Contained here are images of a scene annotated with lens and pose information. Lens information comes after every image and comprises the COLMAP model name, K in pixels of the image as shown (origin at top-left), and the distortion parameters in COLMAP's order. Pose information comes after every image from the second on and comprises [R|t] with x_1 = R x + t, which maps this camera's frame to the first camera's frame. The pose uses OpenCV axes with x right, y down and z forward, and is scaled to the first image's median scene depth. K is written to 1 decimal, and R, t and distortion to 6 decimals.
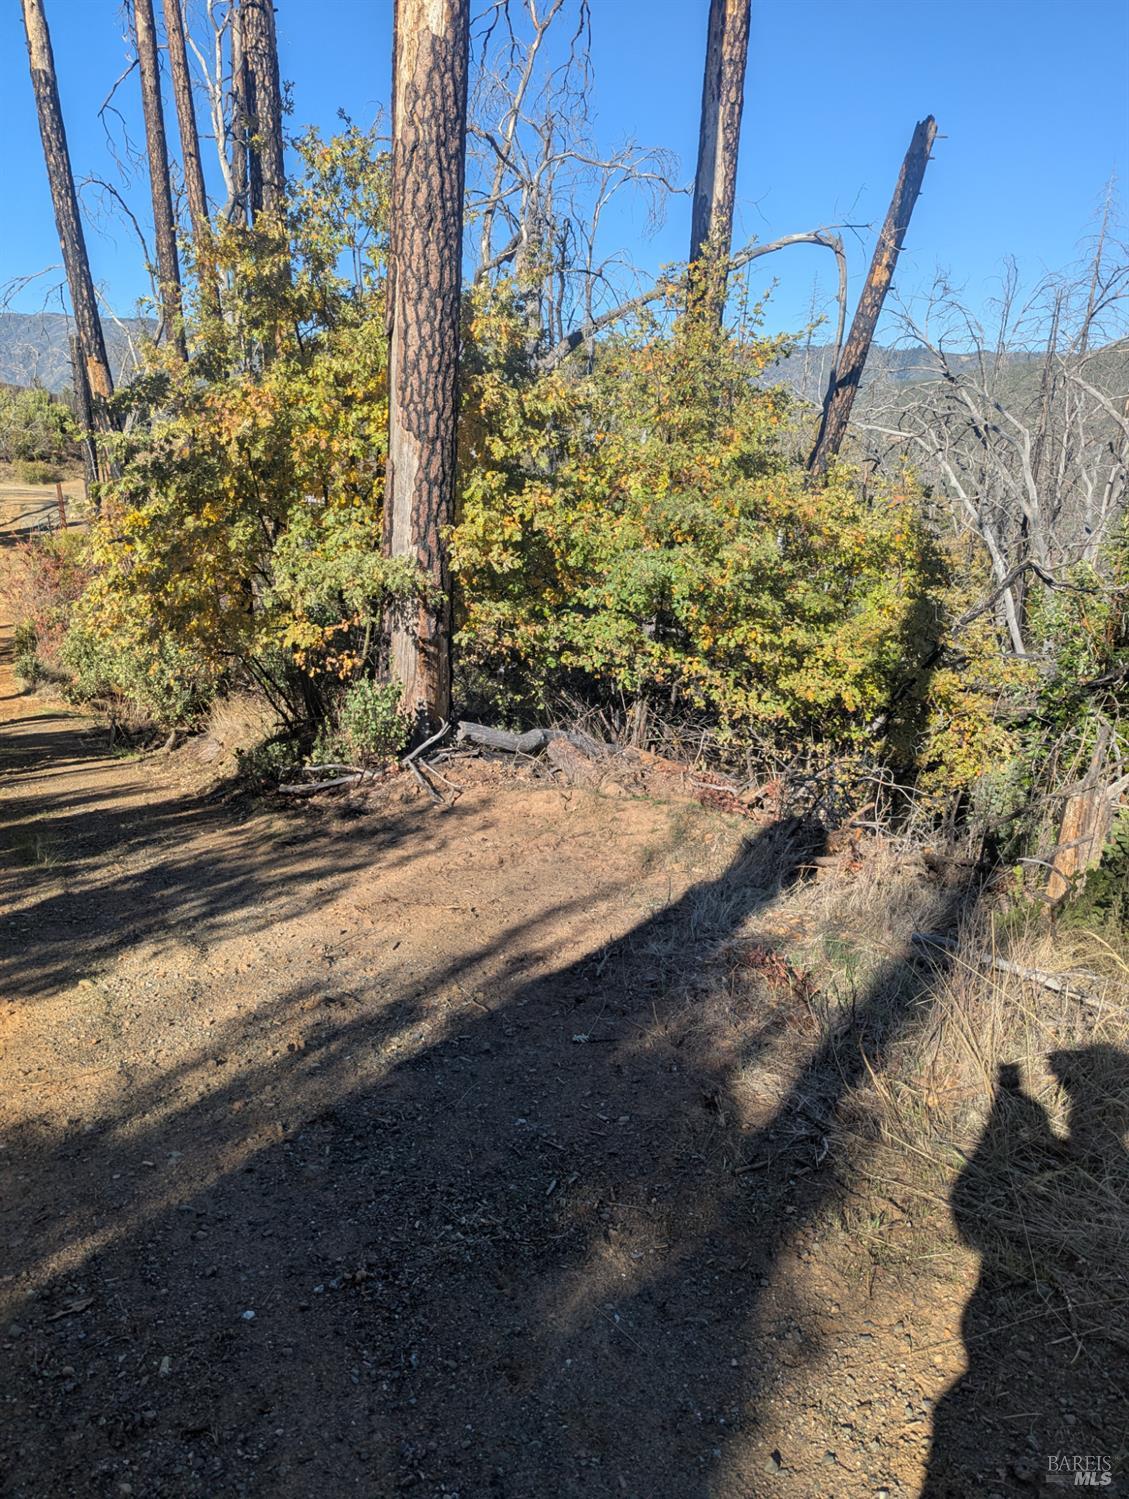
lens RADIAL K [[1036.2, 0, 564.5], [0, 1036.2, 749.5], [0, 0, 1]] dist [0.059531, -0.056639]
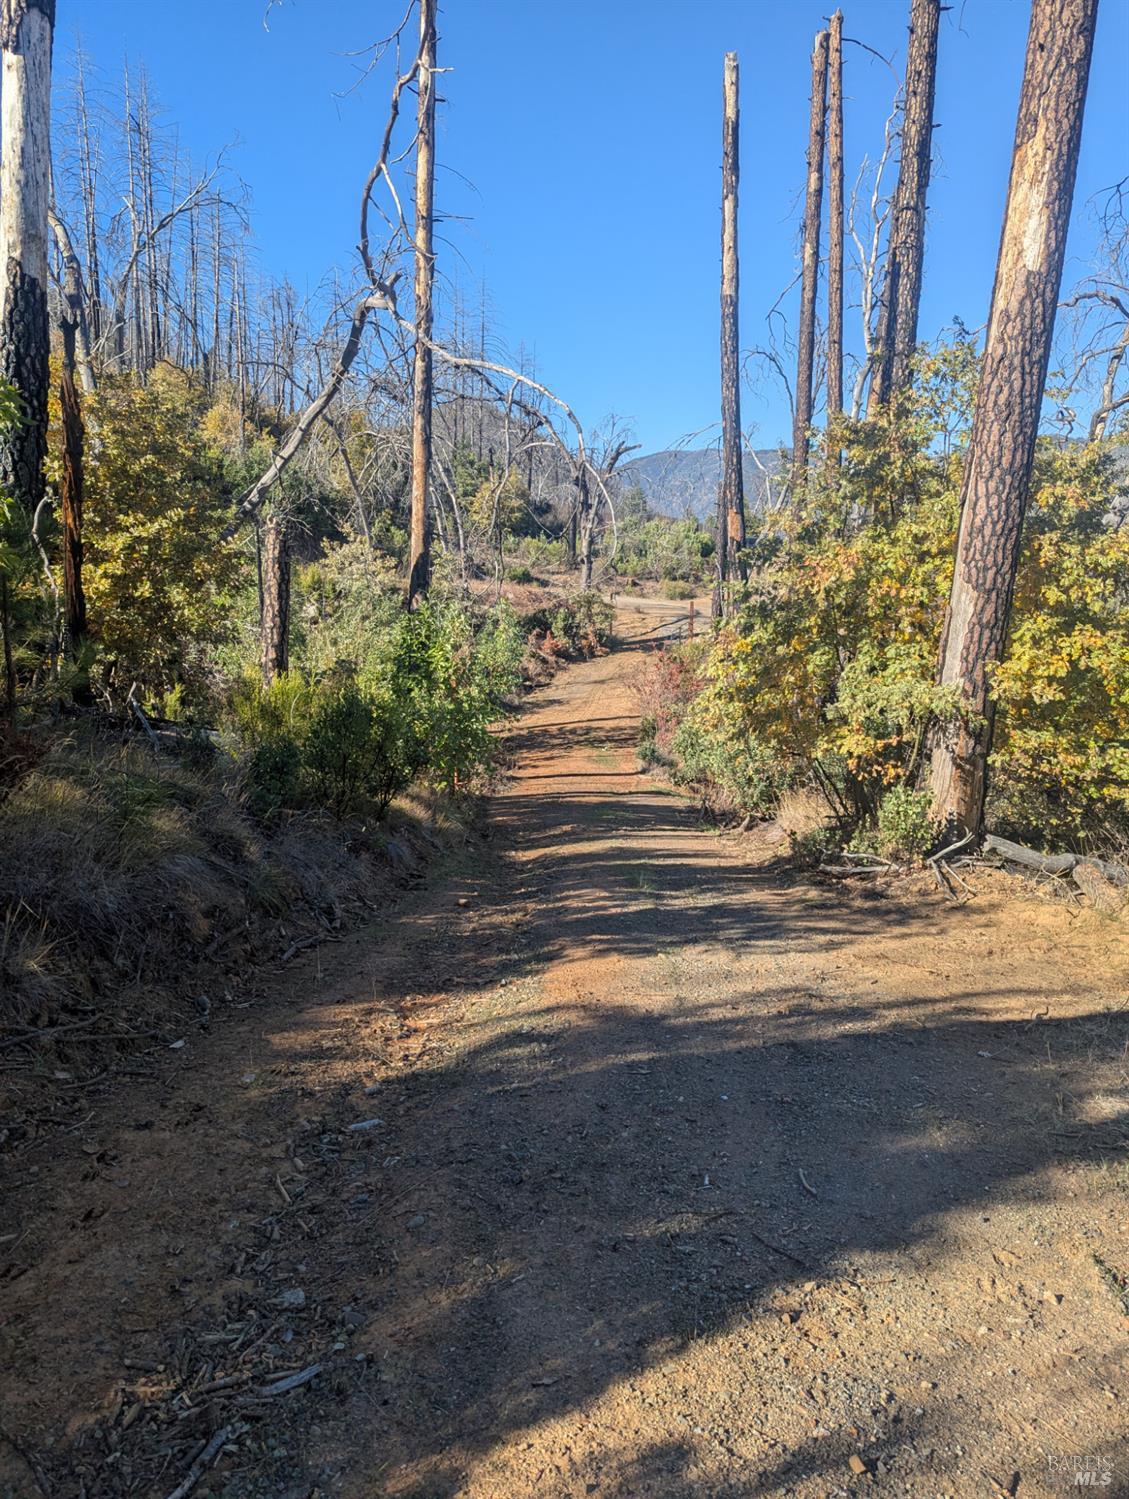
lens RADIAL K [[1036.2, 0, 564.5], [0, 1036.2, 749.5], [0, 0, 1]] dist [0.059531, -0.056639]
pose [[0.848135, 0.098529, -0.520537, 0.093778], [-0.152227, 0.986442, -0.061313, 0.021928], [0.507439, 0.131242, 0.851635, -0.207530]]
